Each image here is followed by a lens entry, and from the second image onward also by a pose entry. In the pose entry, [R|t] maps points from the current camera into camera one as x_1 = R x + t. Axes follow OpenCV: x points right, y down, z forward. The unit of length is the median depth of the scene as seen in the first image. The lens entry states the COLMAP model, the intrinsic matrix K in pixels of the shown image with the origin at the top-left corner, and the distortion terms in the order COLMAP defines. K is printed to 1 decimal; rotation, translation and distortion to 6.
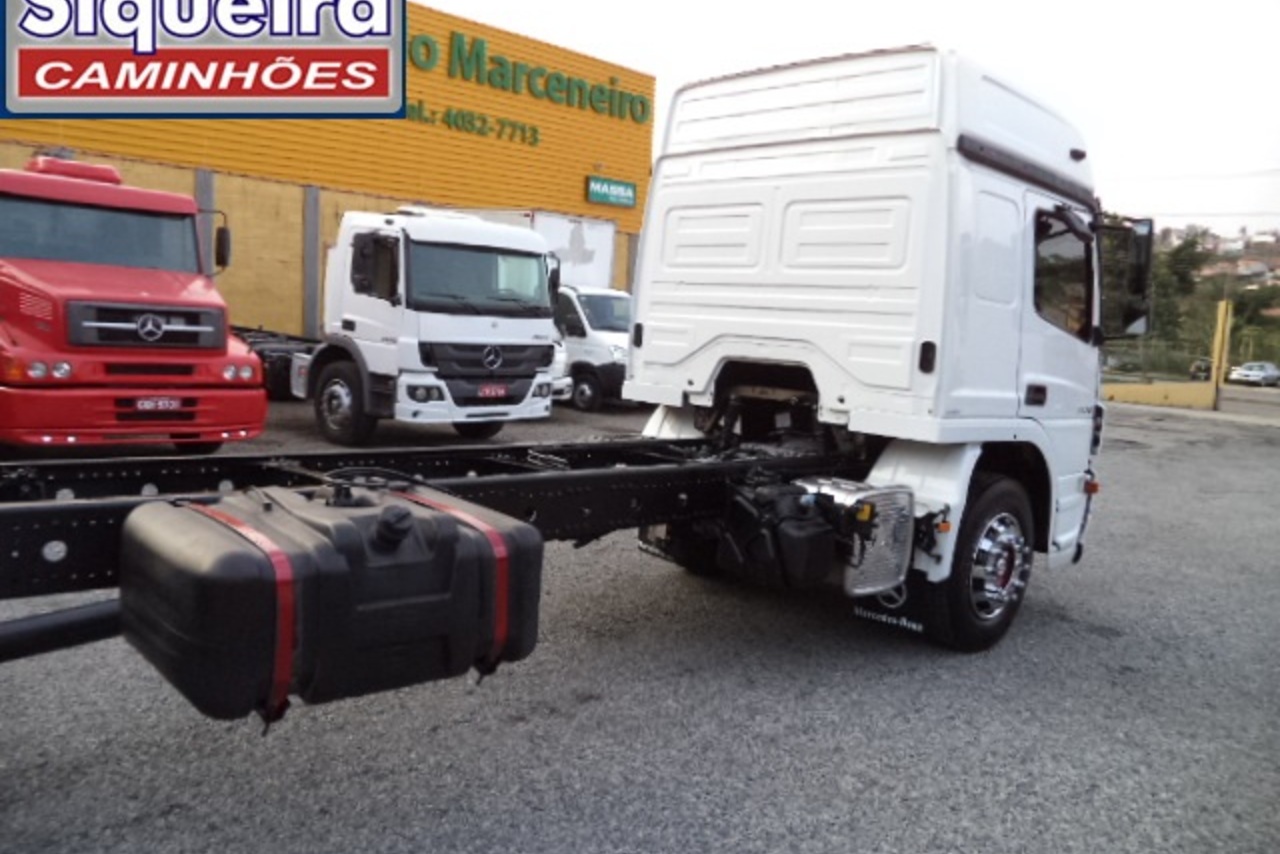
lens RADIAL K [[1037.3, 0, 644.0], [0, 1037.3, 445.2], [0, 0, 1]] dist [-0.011797, -0.001700]
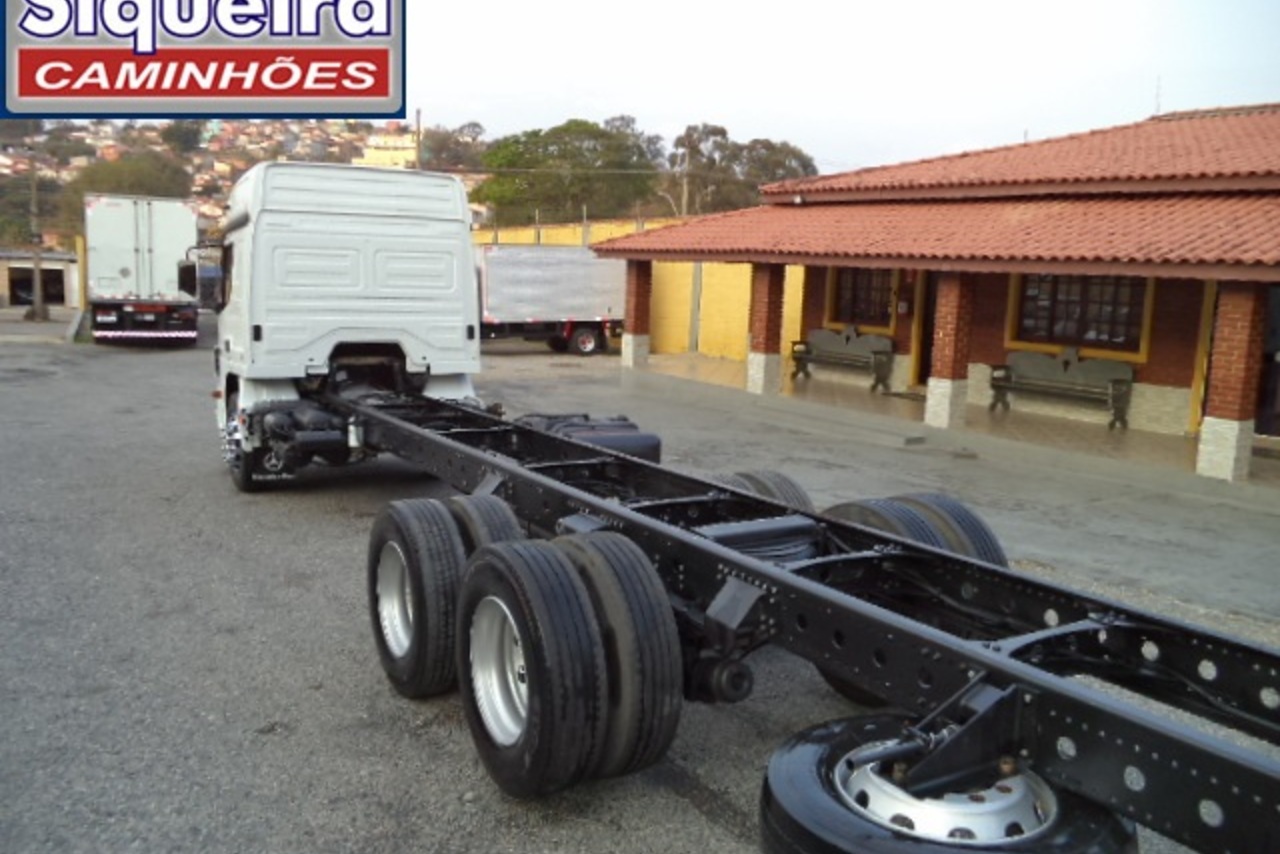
lens RADIAL K [[1022.2, 0, 633.6], [0, 1022.2, 428.1], [0, 0, 1]] dist [-0.016981, -0.006269]
pose [[0.245230, -0.190375, 0.950589, -0.740874], [0.105994, 0.979917, 0.168905, -0.094741], [-0.963653, 0.059336, 0.260484, 0.076229]]
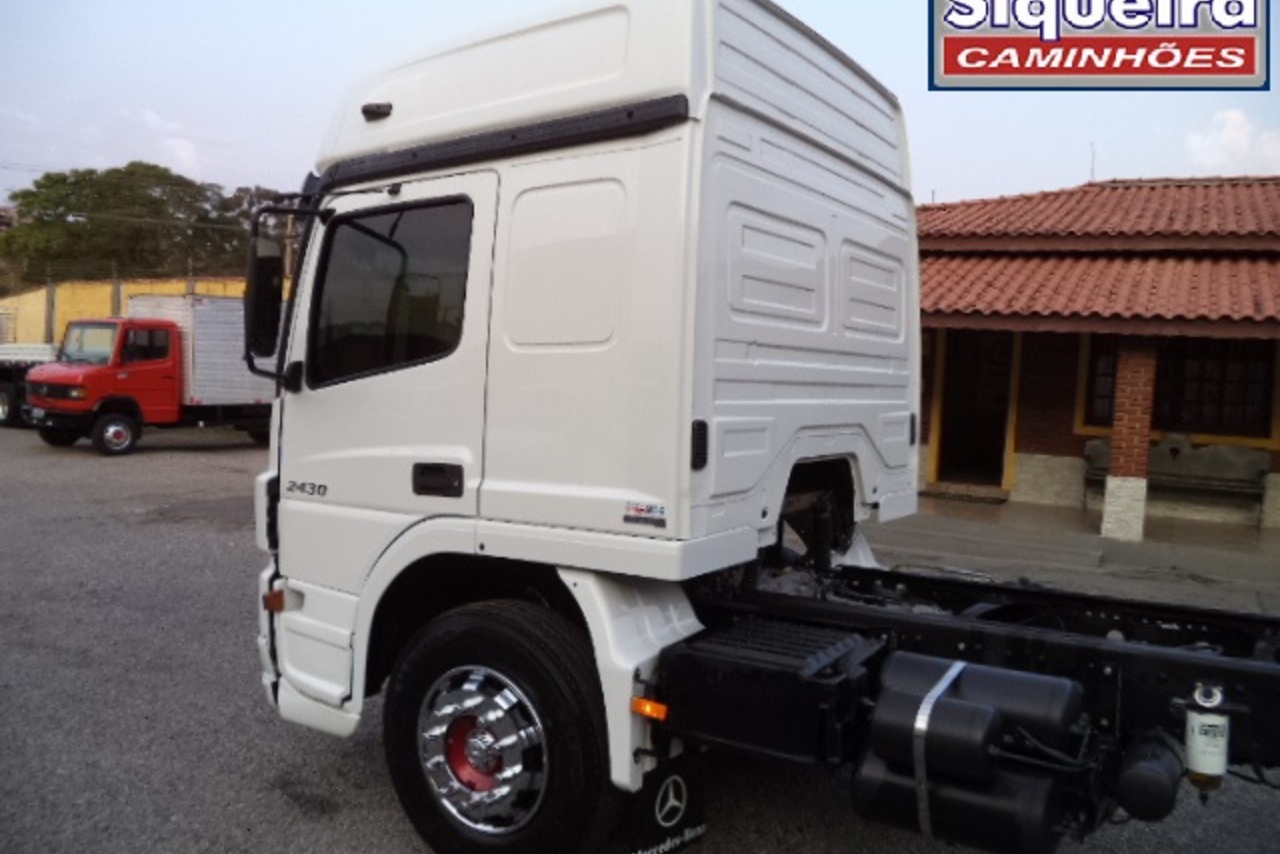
lens RADIAL K [[1022.2, 0, 633.6], [0, 1022.2, 428.1], [0, 0, 1]] dist [-0.016981, -0.006269]
pose [[-0.217674, -0.115920, 0.969113, -0.277877], [0.067174, 0.988788, 0.133361, -0.106879], [-0.973707, 0.094128, -0.207446, 0.667051]]
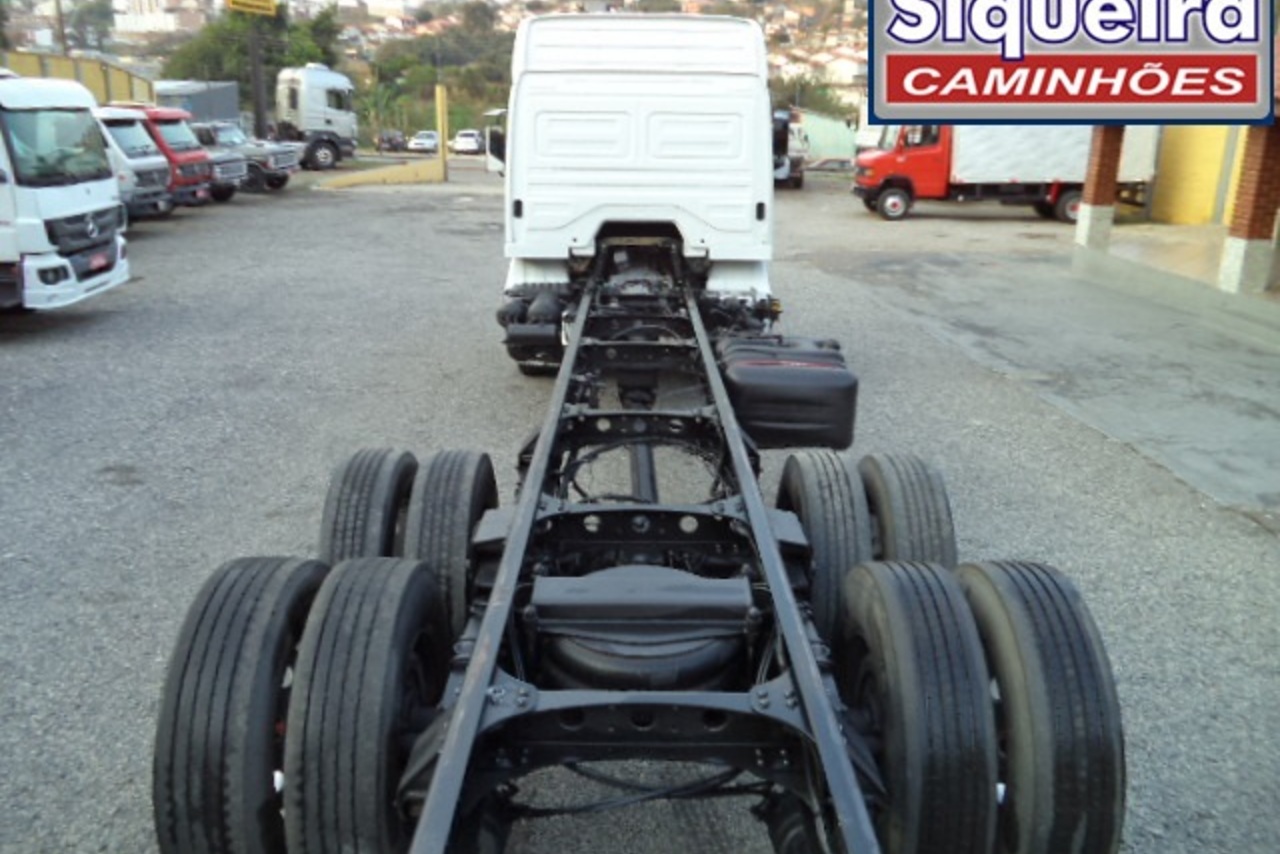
lens RADIAL K [[1013.9, 0, 657.5], [0, 1013.9, 428.0], [0, 0, 1]] dist [0.048987, -0.101631]
pose [[0.685931, -0.261087, 0.679214, -0.501831], [0.118603, 0.961046, 0.249647, -0.082719], [-0.717936, -0.090684, 0.690177, -0.039238]]
